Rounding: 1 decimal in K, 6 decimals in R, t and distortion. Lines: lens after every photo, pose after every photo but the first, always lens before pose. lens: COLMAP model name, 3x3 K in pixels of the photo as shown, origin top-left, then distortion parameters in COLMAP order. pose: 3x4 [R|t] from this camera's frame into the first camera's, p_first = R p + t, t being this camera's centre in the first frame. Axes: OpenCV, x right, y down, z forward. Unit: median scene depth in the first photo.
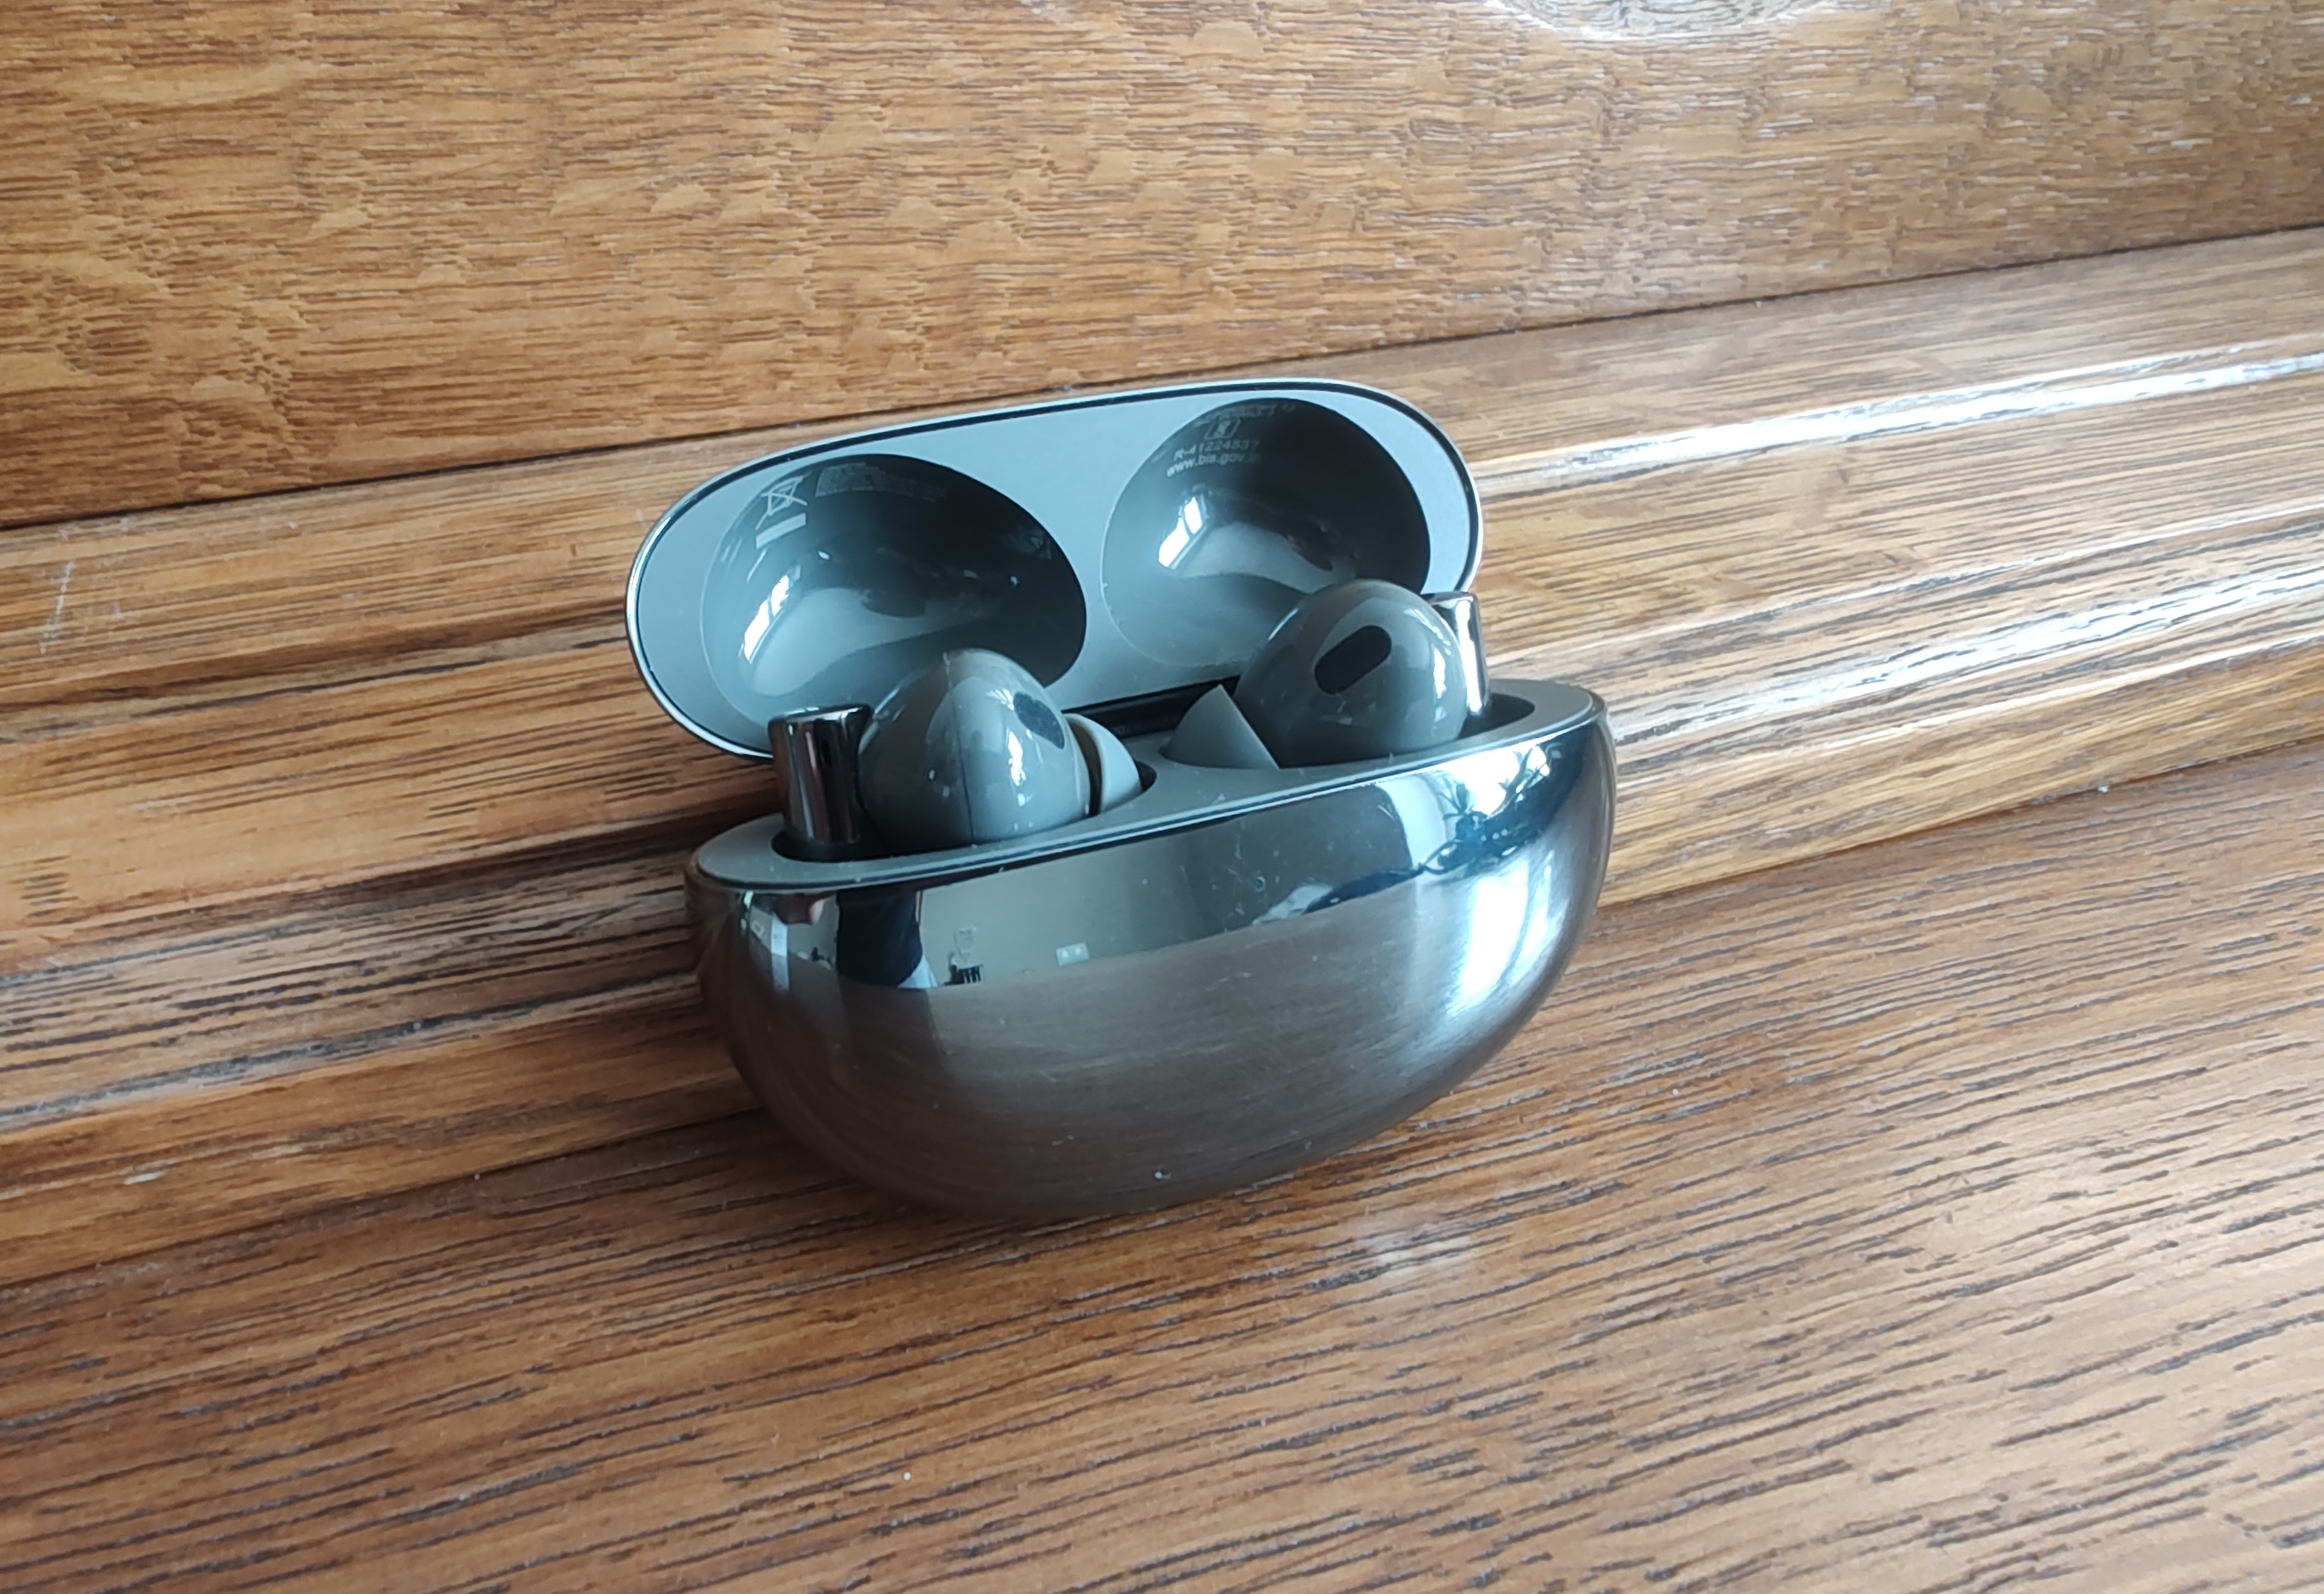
lens RADIAL K [[1740.9, 0, 1032.5], [0, 1740.9, 800.0], [0, 0, 1]] dist [-0.027249, 0.035053]
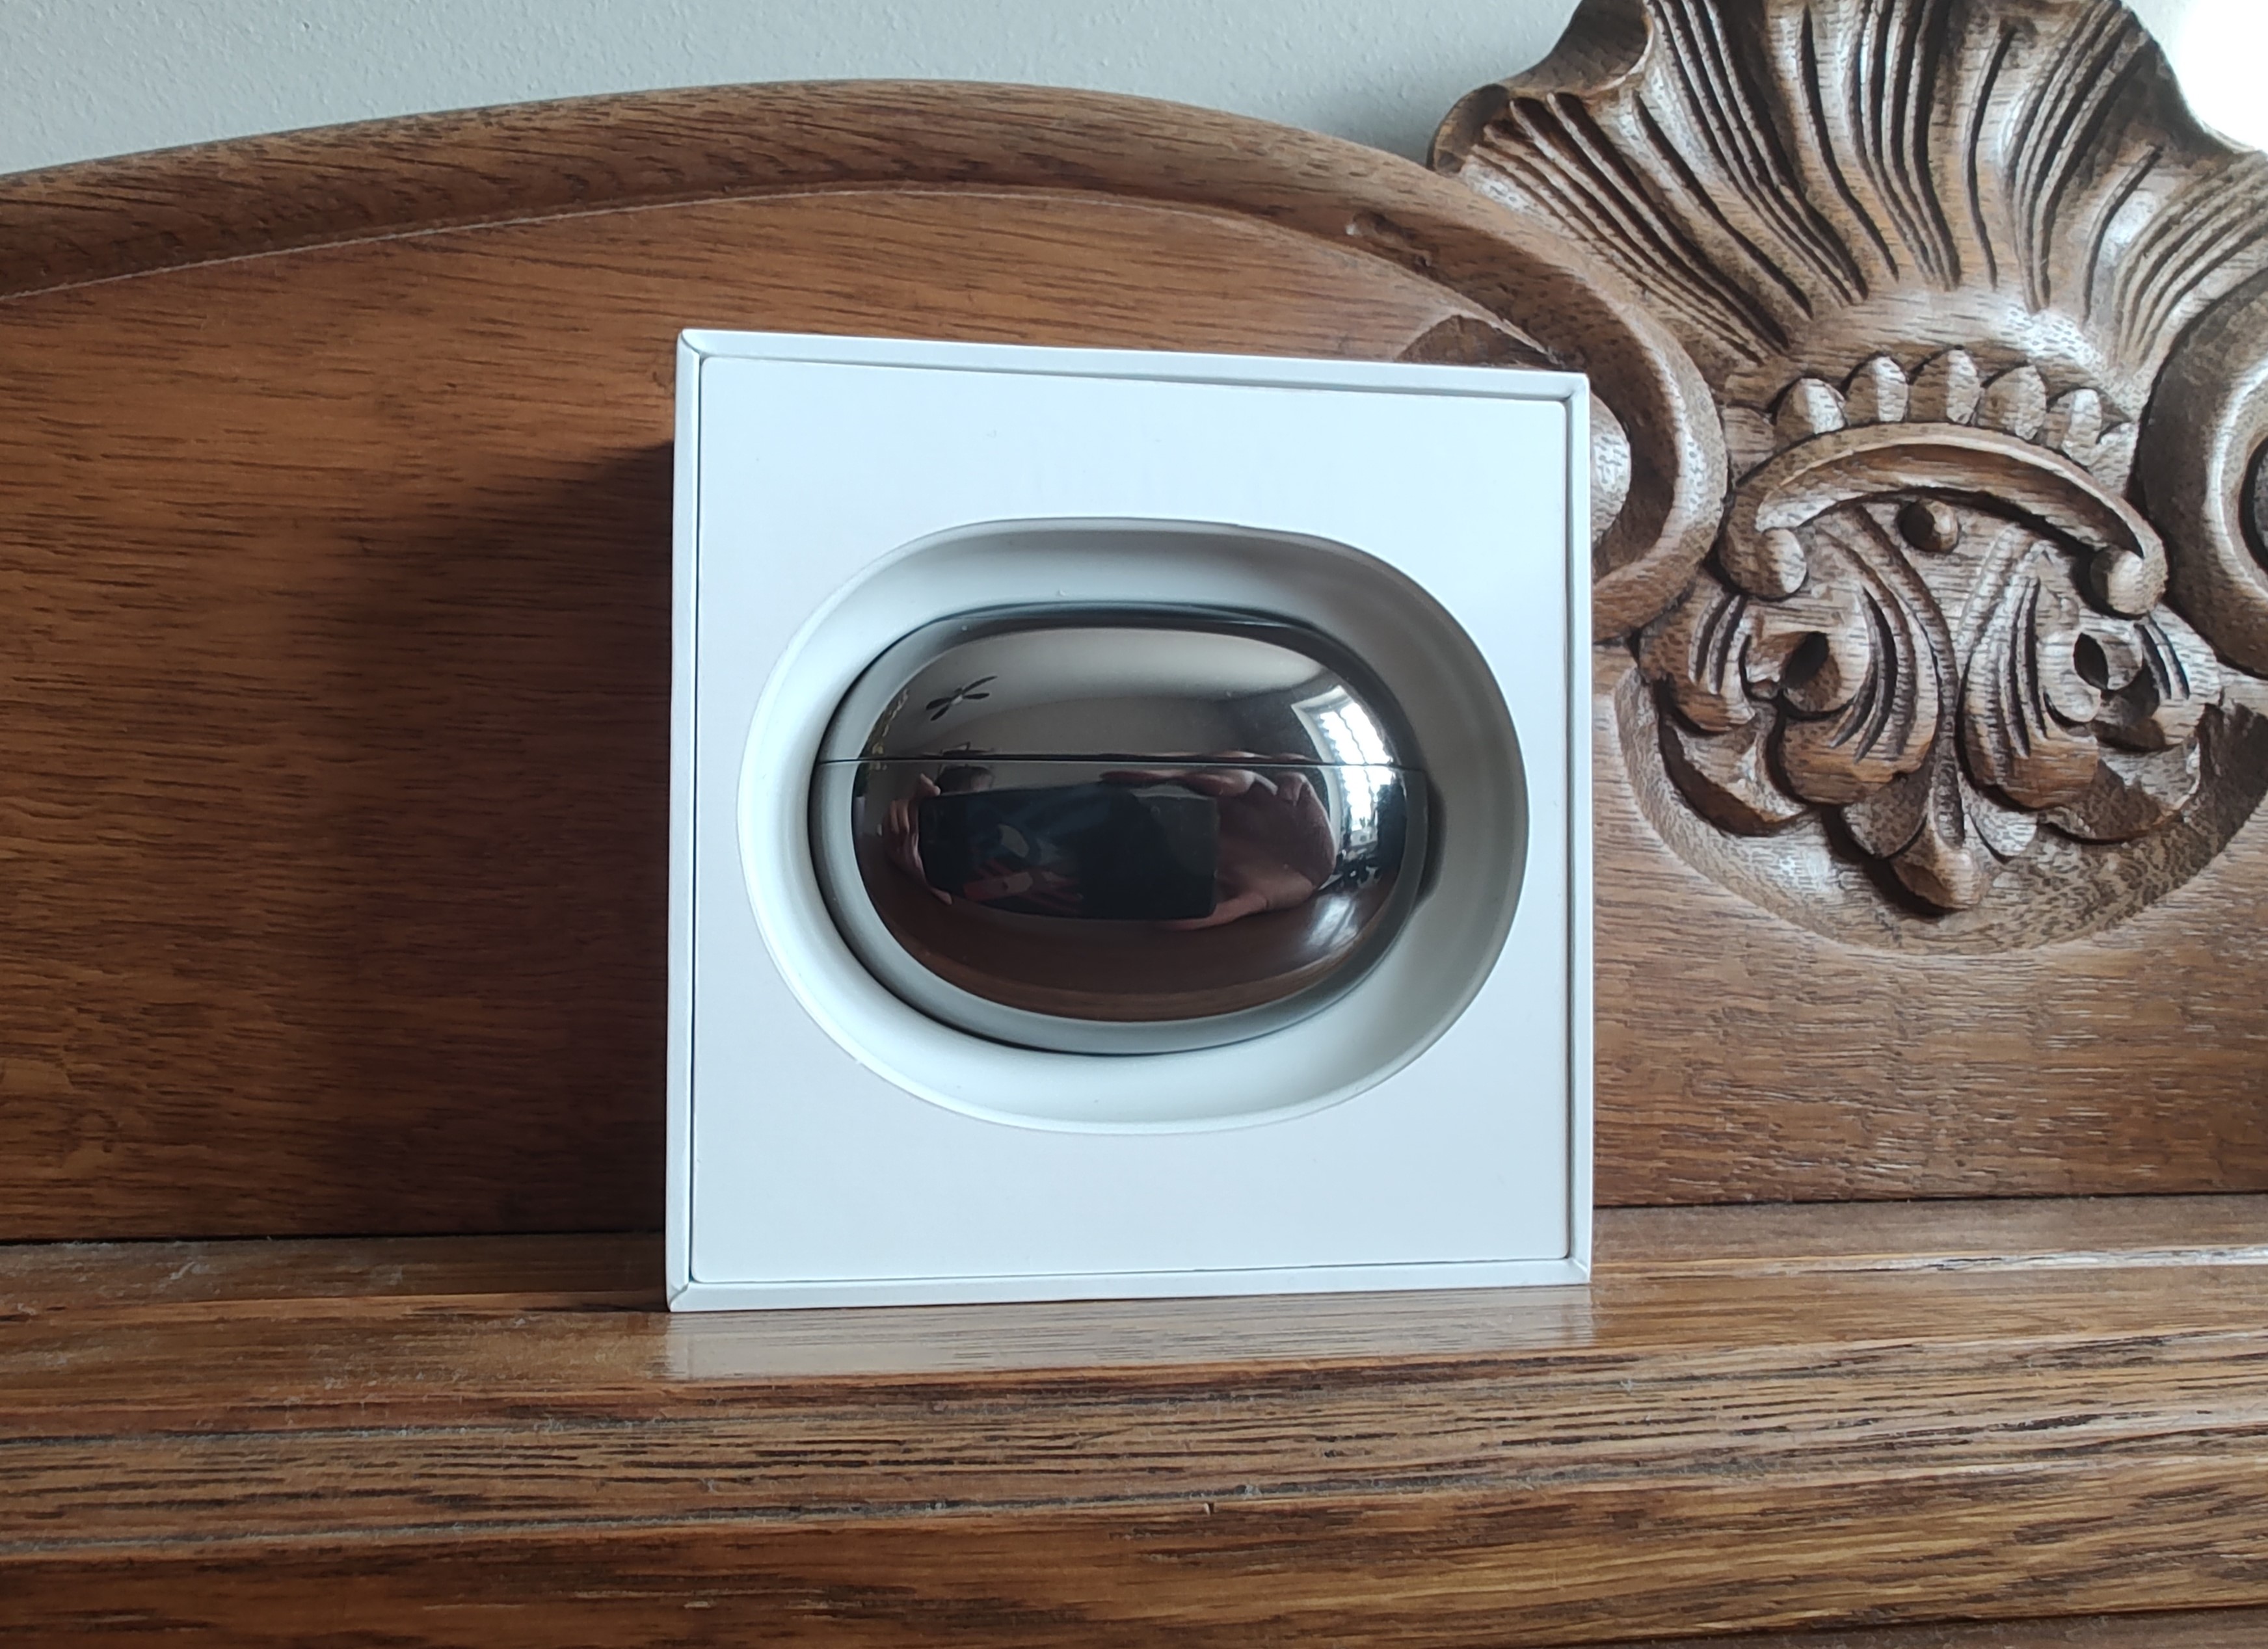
lens RADIAL K [[1802.9, 0, 925.5], [0, 1802.9, 825.4], [0, 0, 1]] dist [-0.000928, 0.007717]
pose [[0.981194, -0.003919, -0.192986, -0.083593], [-0.113986, 0.795092, -0.595681, 0.317460], [0.155777, 0.606476, 0.779693, -0.142160]]
